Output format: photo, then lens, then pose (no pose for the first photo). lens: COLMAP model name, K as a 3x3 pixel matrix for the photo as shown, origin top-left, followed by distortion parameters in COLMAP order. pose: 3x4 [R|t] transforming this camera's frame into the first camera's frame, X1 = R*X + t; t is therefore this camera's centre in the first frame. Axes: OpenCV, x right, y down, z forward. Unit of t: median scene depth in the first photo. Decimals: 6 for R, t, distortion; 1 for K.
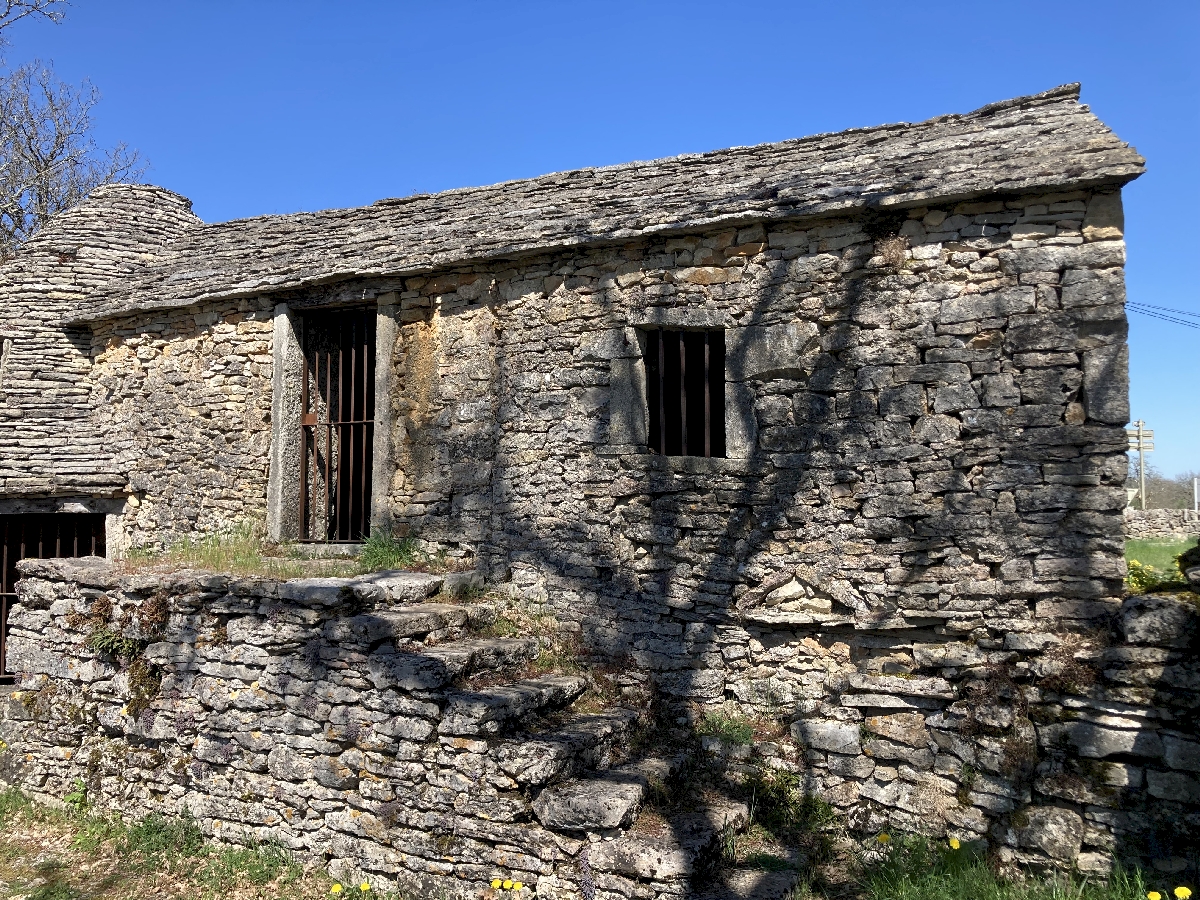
lens RADIAL K [[969.4, 0, 600.0], [0, 969.4, 450.0], [0, 0, 1]] dist [0.092398, -0.154948]
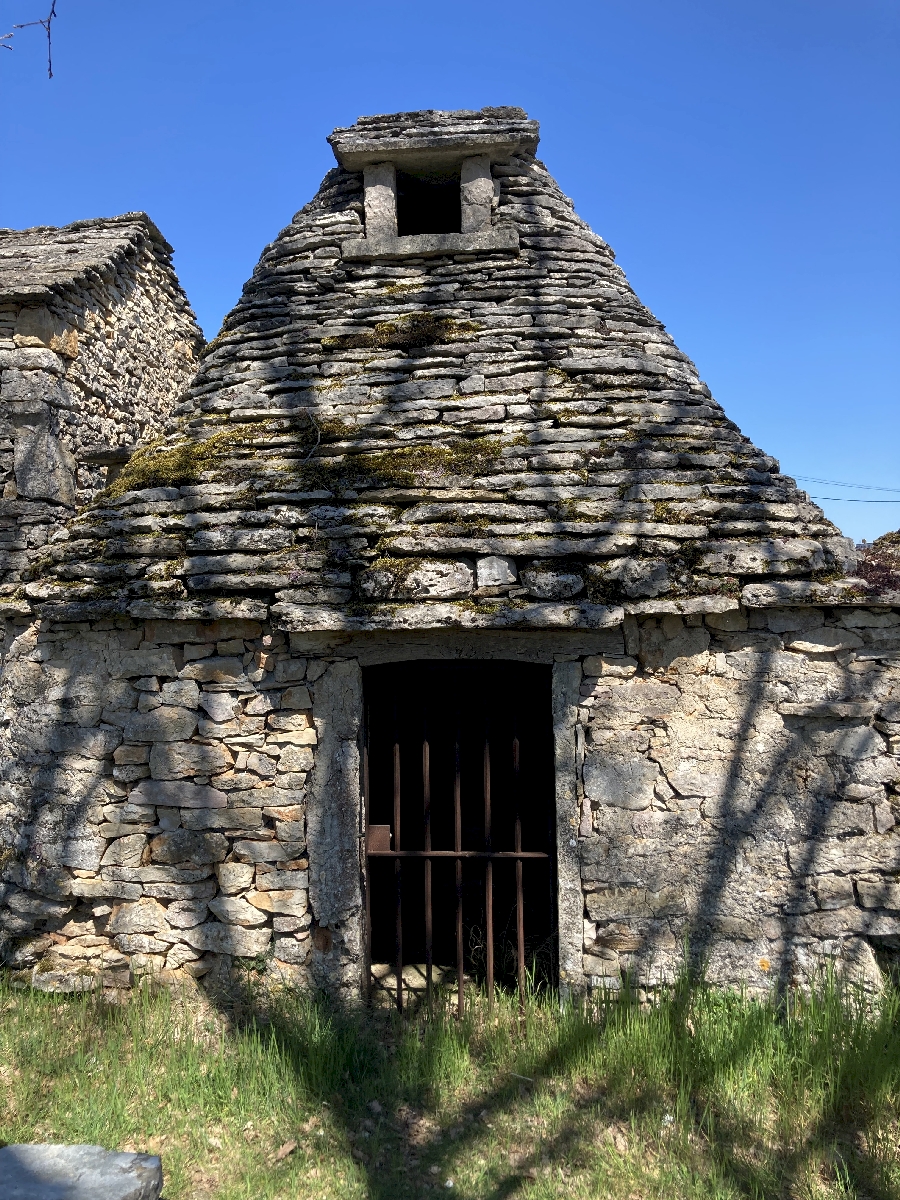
lens RADIAL K [[969.4, 0, 448.4], [0, 969.4, 577.4], [0, 0, 1]] dist [0.092398, -0.154948]
pose [[0.924859, -0.019946, 0.379787, 0.364867], [0.008378, 0.999450, 0.032089, 0.024604], [-0.380218, -0.026495, 0.924517, -0.222198]]
